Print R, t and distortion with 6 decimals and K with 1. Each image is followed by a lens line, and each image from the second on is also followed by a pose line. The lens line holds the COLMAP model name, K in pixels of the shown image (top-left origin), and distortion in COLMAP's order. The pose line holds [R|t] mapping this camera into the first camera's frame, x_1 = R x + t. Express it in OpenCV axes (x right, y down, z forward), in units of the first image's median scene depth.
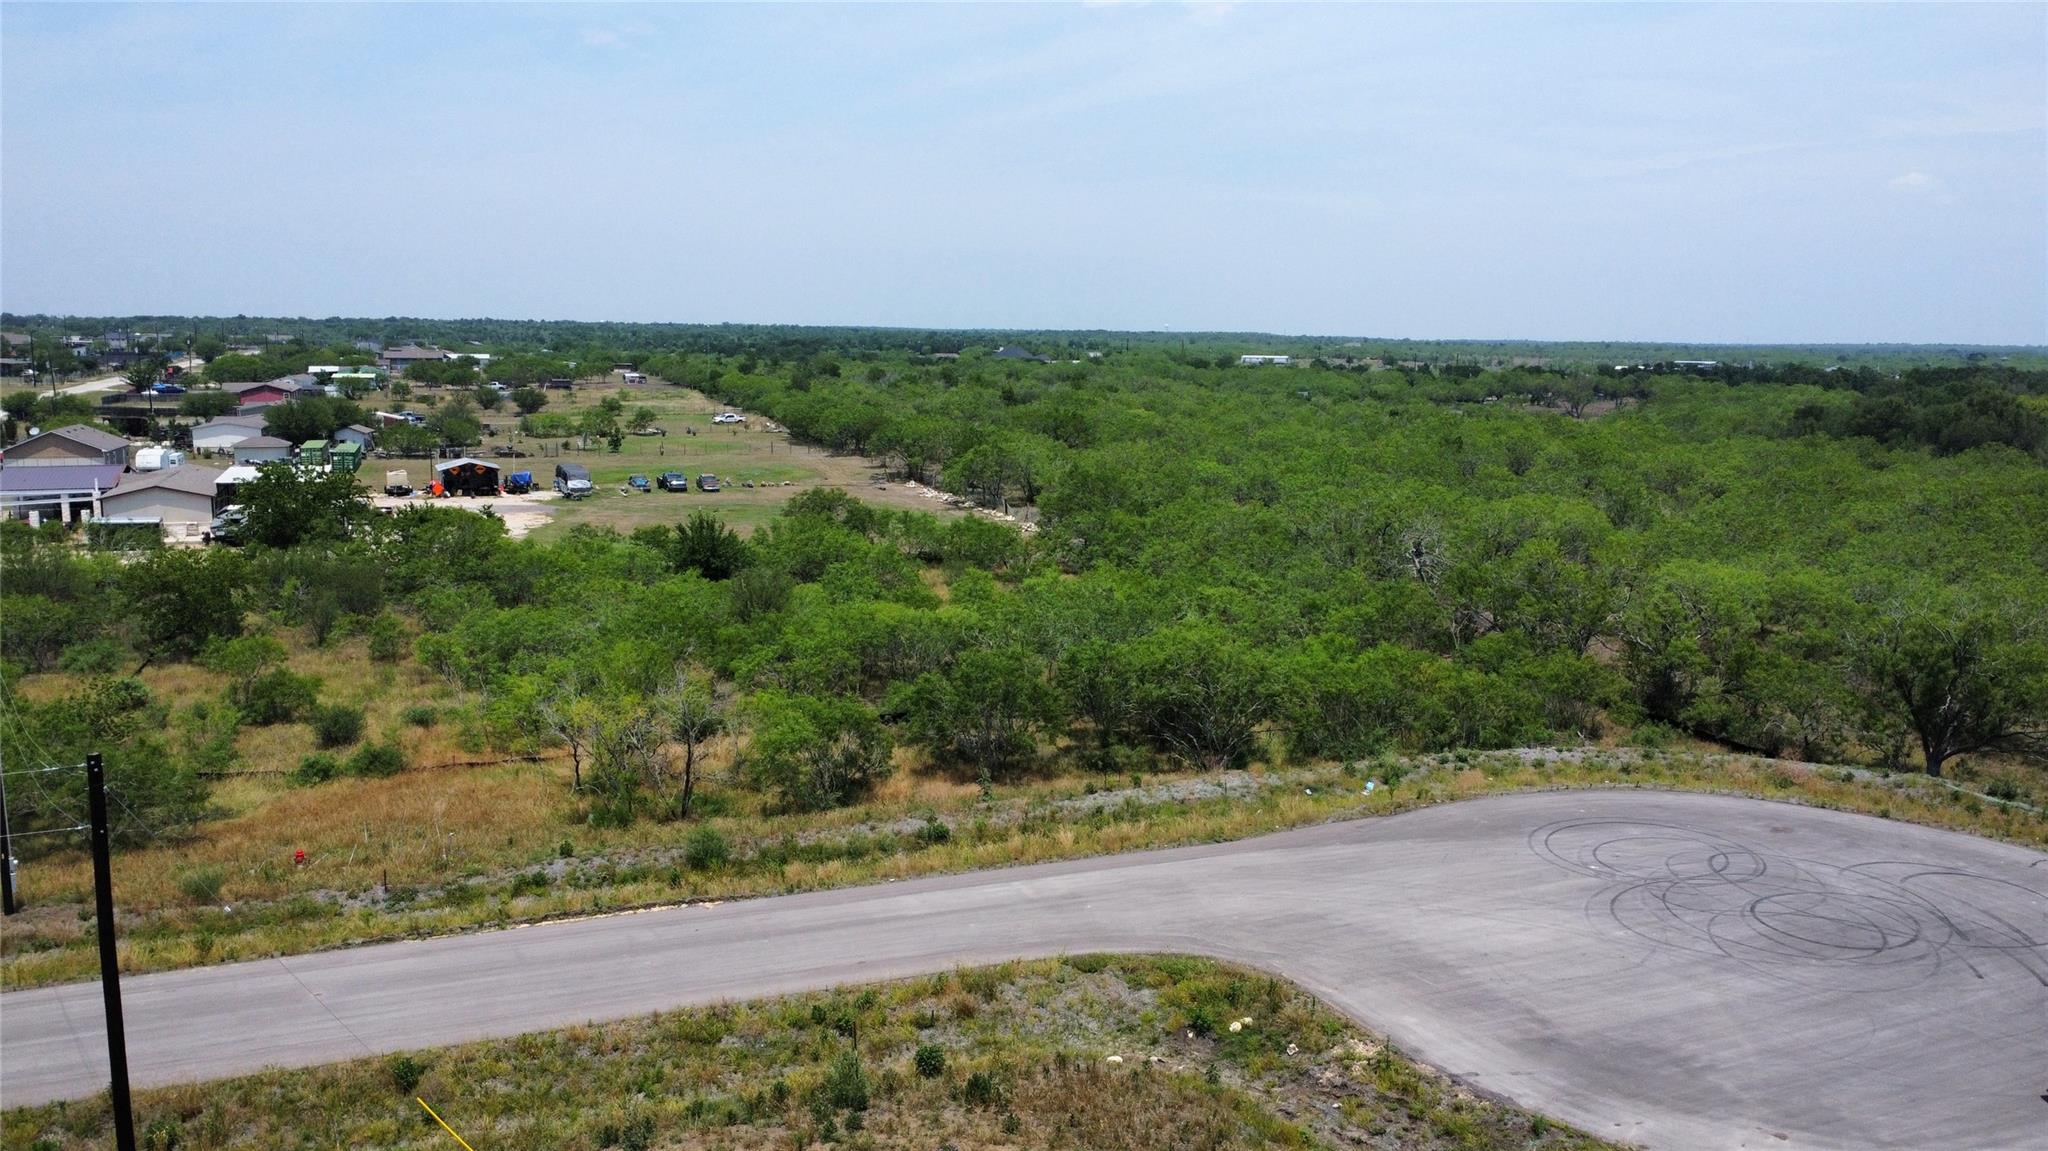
lens RADIAL K [[1539.2, 0, 1031.9], [0, 1539.2, 574.1], [0, 0, 1]] dist [0.003695, -0.004972]
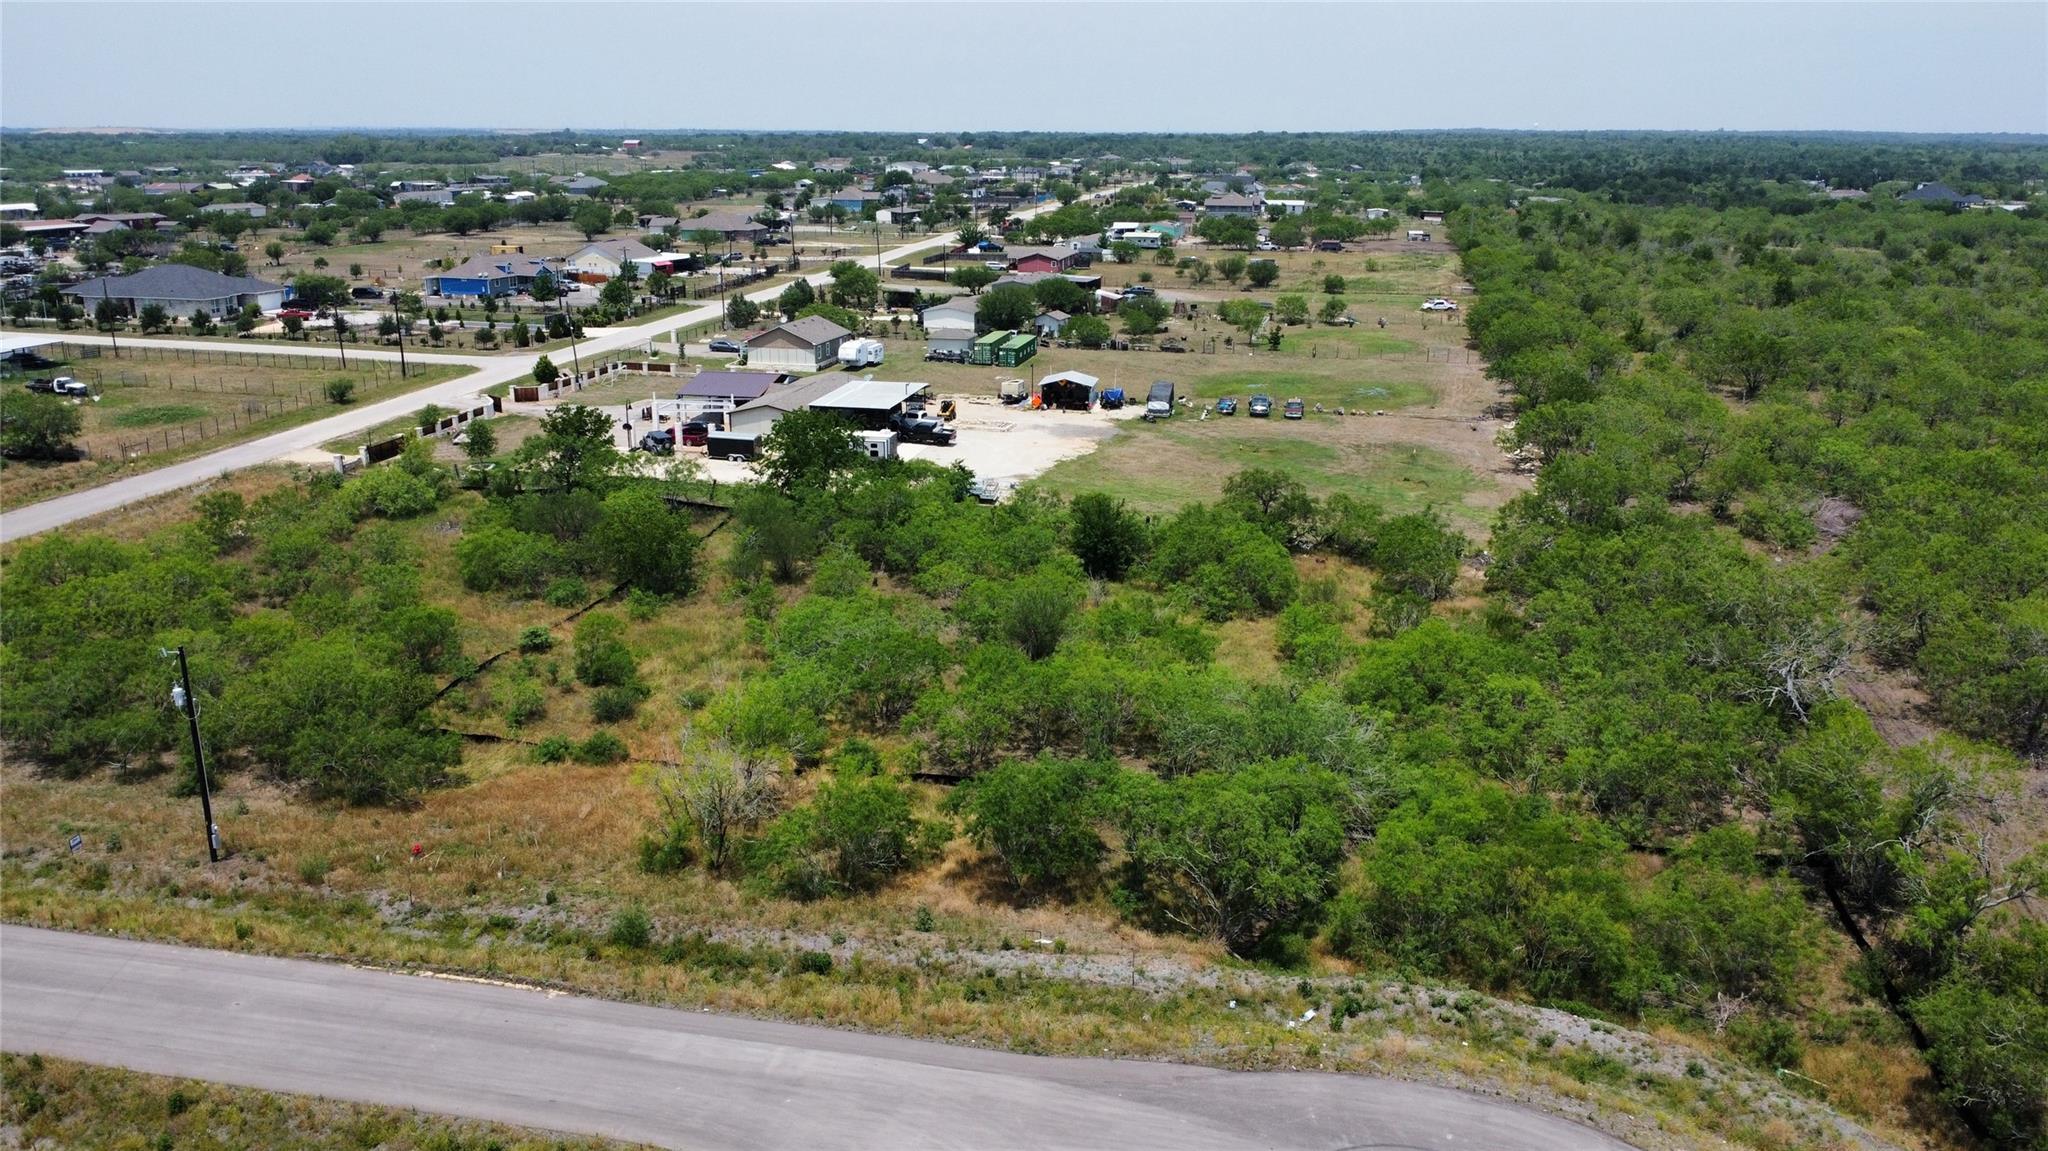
lens RADIAL K [[1539.2, 0, 1032.3], [0, 1539.2, 566.4], [0, 0, 1]] dist [0.003695, -0.004972]
pose [[0.837151, 0.141929, -0.528237, 0.493920], [-0.078575, 0.986937, 0.140648, -0.222708], [0.541299, -0.076237, 0.837367, 0.167823]]
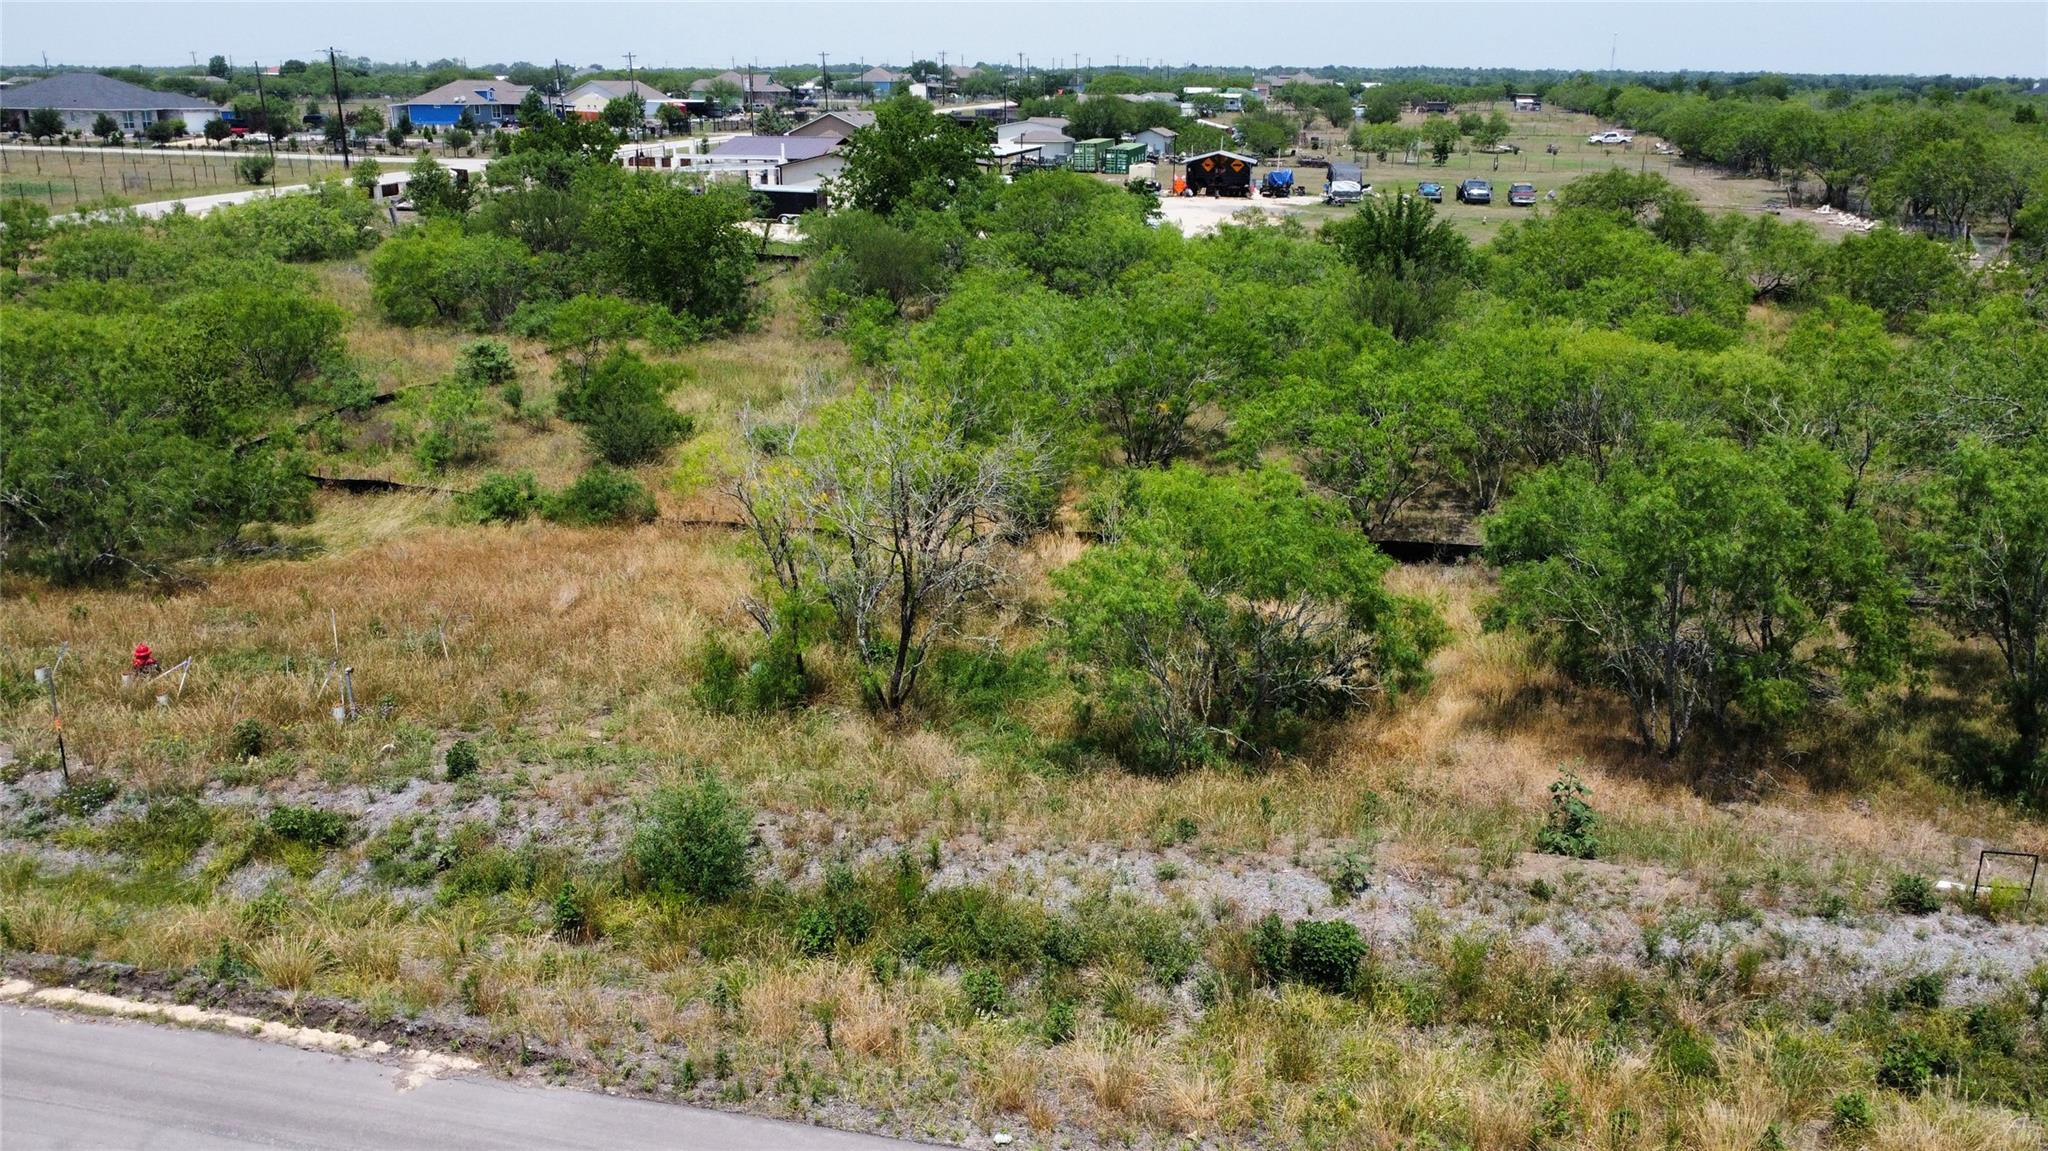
lens RADIAL K [[1539.2, 0, 1034.4], [0, 1539.2, 571.6], [0, 0, 1]] dist [0.003695, -0.004972]
pose [[0.836284, 0.160198, -0.524372, 0.037861], [-0.081340, 0.982031, 0.170292, 0.032964], [0.542230, -0.099760, 0.834287, 0.587136]]
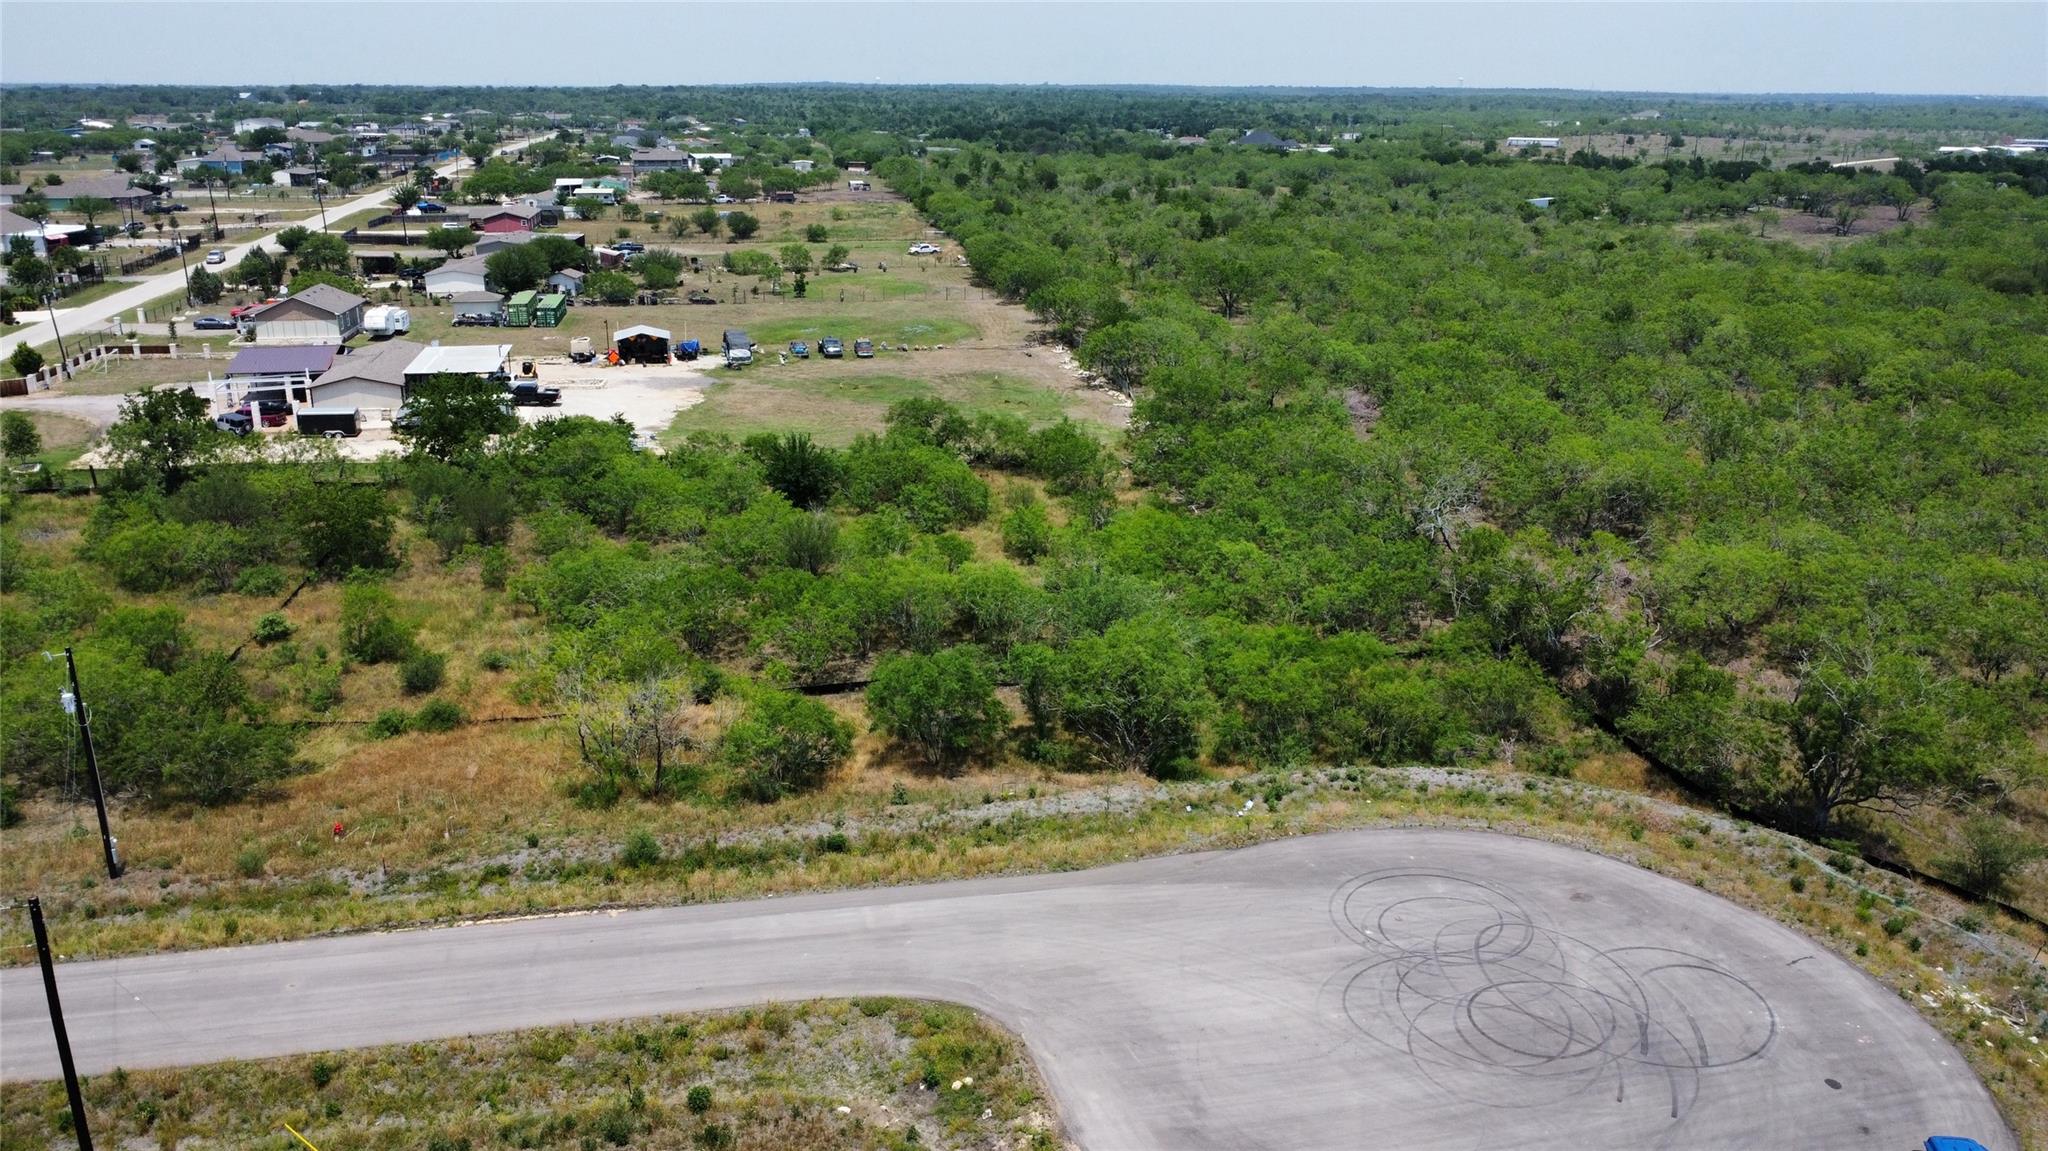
lens RADIAL K [[1539.2, 0, 1032.1], [0, 1539.2, 572.2], [0, 0, 1]] dist [0.003695, -0.004972]
pose [[0.984537, 0.046445, -0.168908, 0.231626], [-0.020539, 0.988167, 0.152000, -0.183236], [0.173969, -0.146180, 0.973841, -0.080136]]
